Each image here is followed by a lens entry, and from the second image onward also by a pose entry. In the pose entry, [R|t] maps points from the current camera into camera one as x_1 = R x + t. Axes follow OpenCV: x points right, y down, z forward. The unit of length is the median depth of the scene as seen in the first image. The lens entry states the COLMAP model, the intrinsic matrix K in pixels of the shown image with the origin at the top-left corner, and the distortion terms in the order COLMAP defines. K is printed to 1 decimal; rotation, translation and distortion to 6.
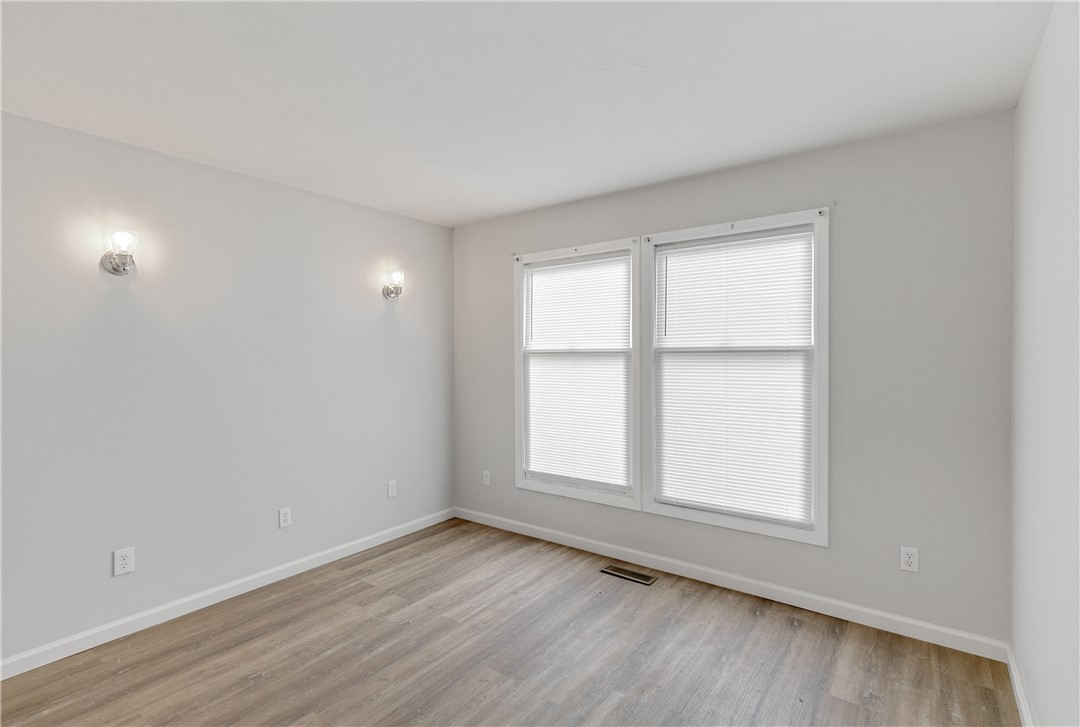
lens RADIAL K [[513.3, 0, 536.5], [0, 513.3, 363.8], [0, 0, 1]] dist [0.010672, -0.002595]
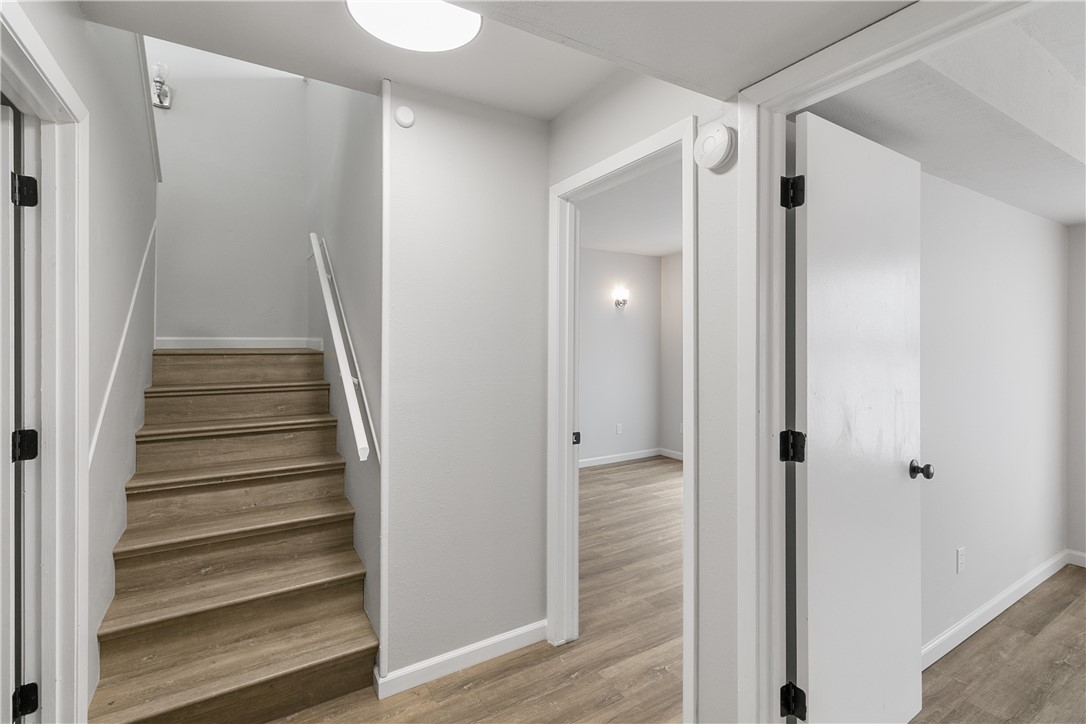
lens RADIAL K [[492.6, 0, 536.5], [0, 492.6, 347.7], [0, 0, 1]] dist [0.008970, -0.002058]
pose [[0.917066, 0.014991, -0.398454, 0.124291], [-0.019072, 0.999798, -0.006281, 0.013464], [0.398280, 0.013359, 0.917167, -0.729220]]
